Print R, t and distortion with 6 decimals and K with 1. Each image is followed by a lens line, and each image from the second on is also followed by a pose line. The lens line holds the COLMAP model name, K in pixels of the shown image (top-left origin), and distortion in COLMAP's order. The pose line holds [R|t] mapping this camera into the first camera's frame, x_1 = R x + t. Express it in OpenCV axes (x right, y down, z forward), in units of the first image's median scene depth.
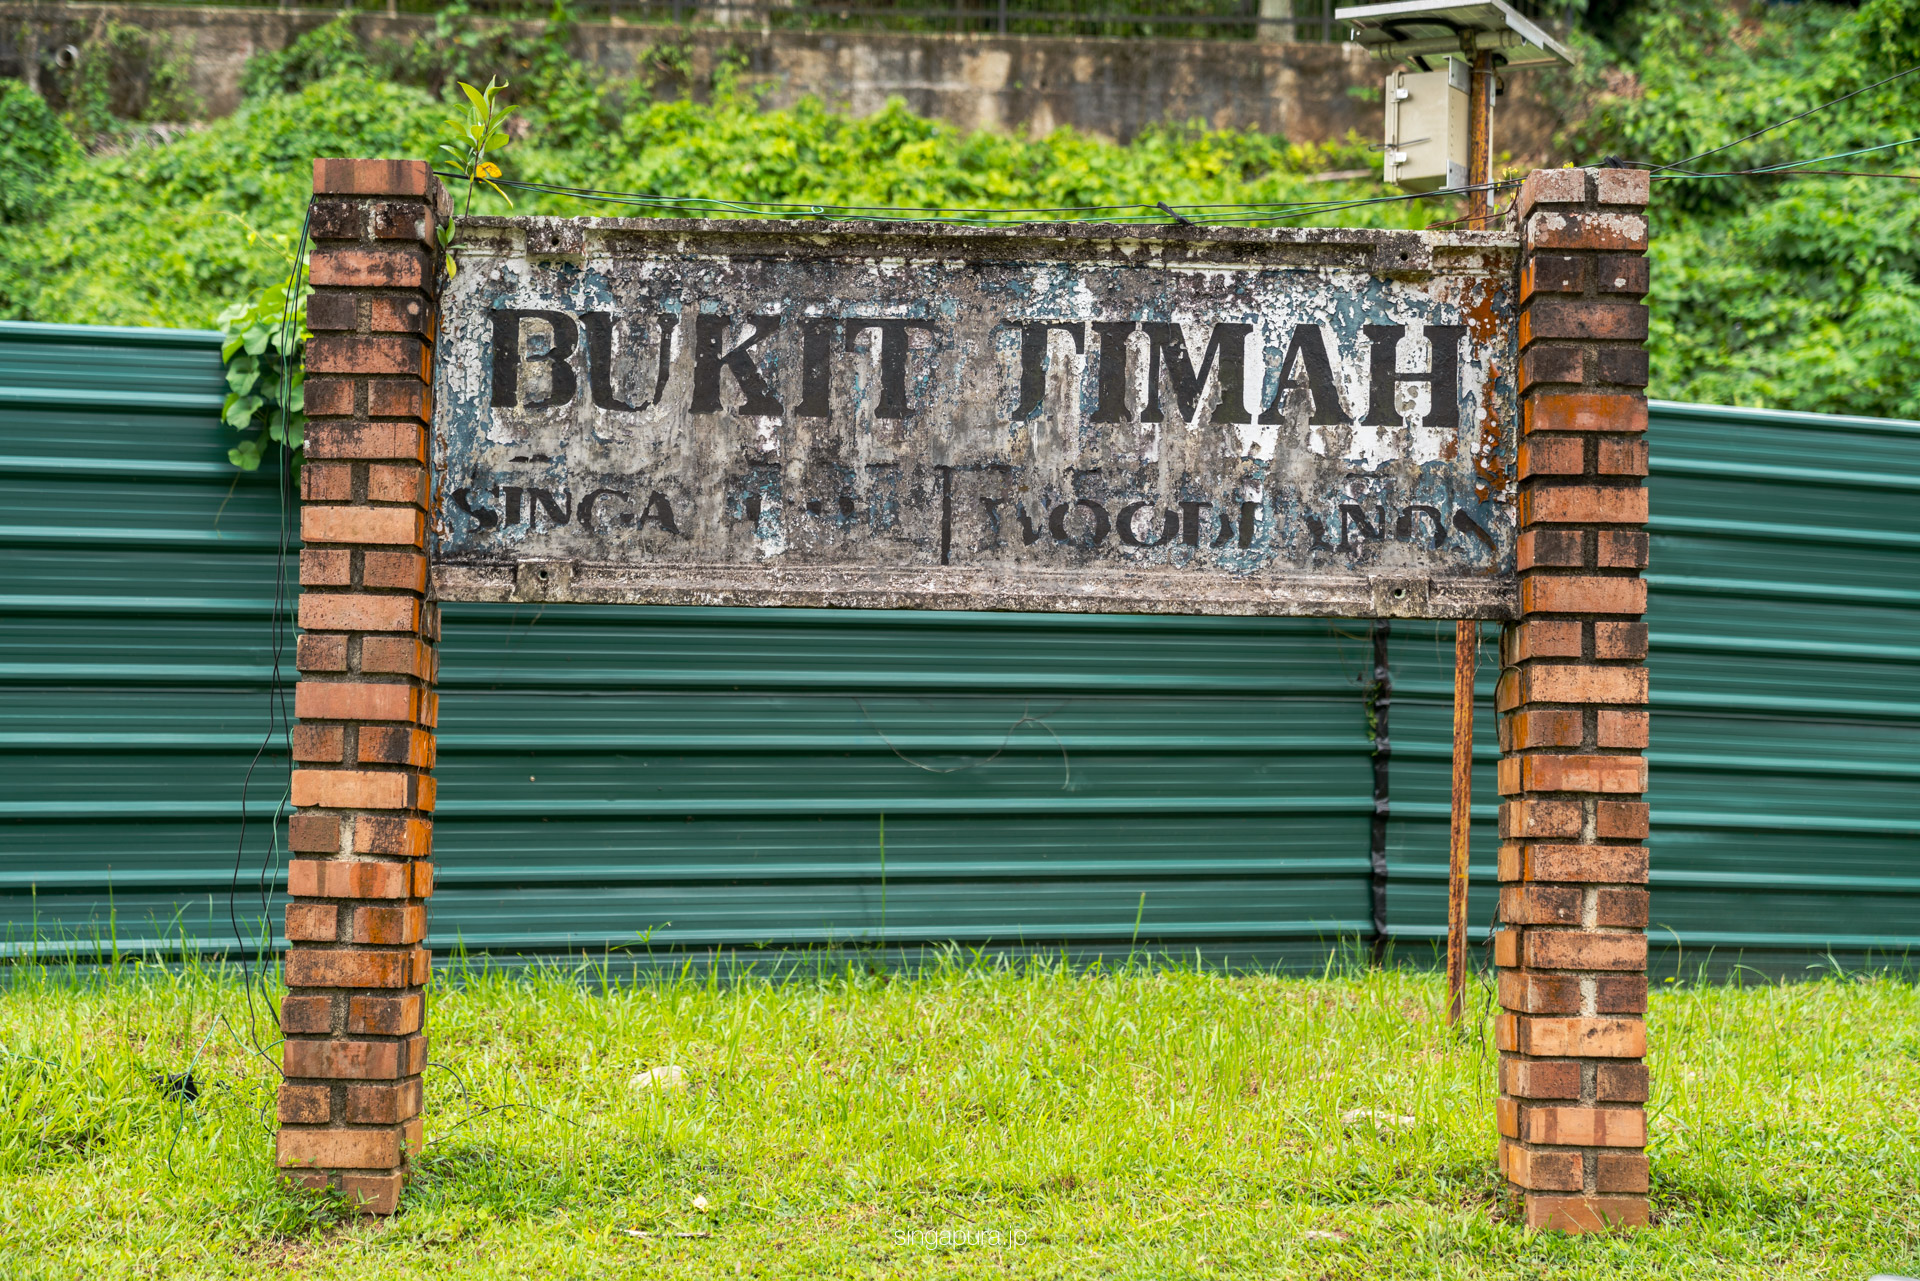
lens RADIAL K [[3129.3, 0, 960.0], [0, 3129.3, 640.5], [0, 0, 1]] dist [0.017796, -0.022645]
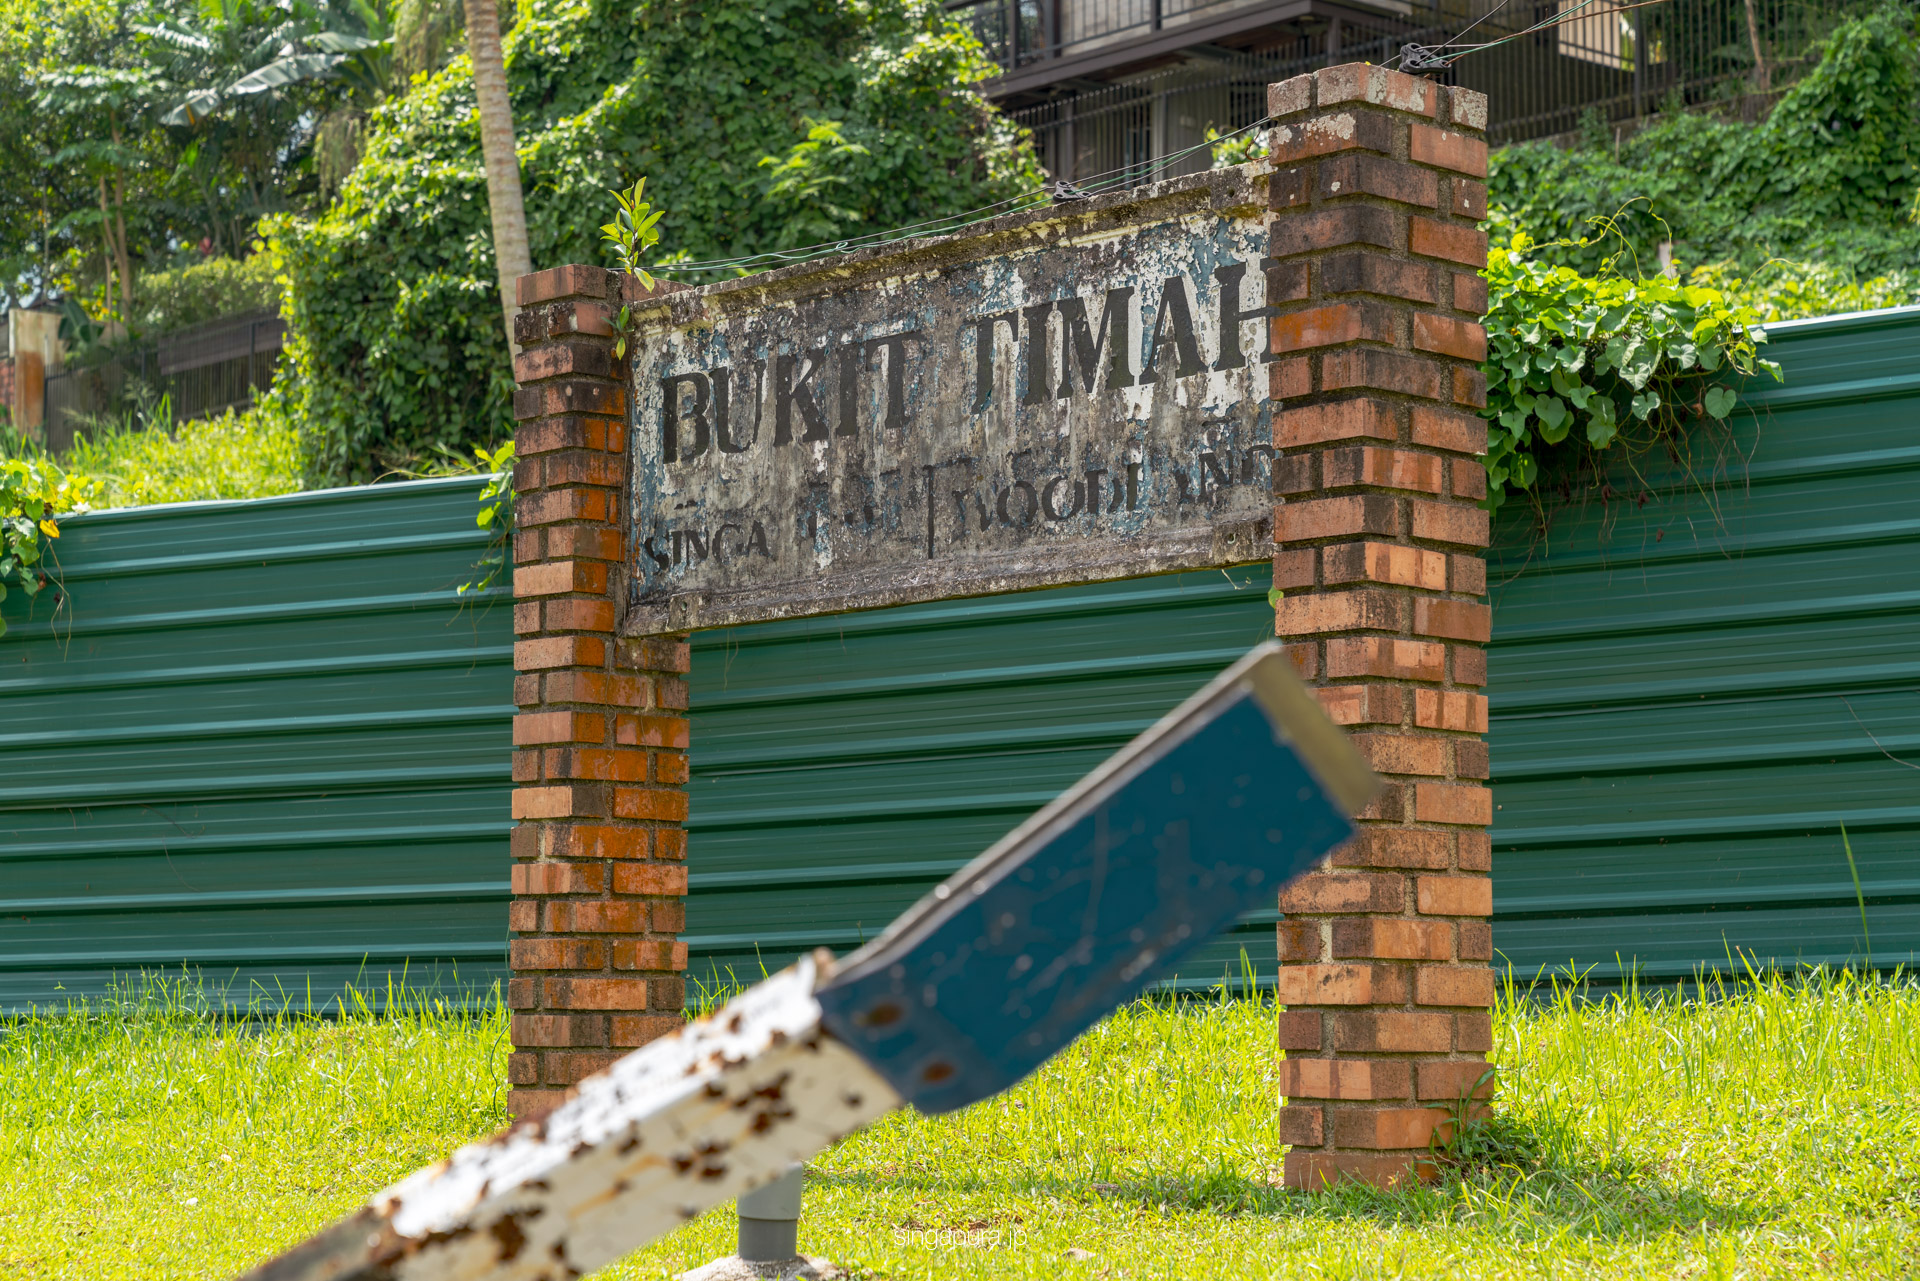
lens RADIAL K [[3826.8, 0, 960.0], [0, 3826.8, 640.5], [0, 0, 1]] dist [0.004386, -0.130169]
pose [[0.677731, -0.091568, -0.729587, 0.939106], [0.068627, 0.995762, -0.061226, 0.082820], [0.732101, -0.008575, 0.681142, 0.126606]]
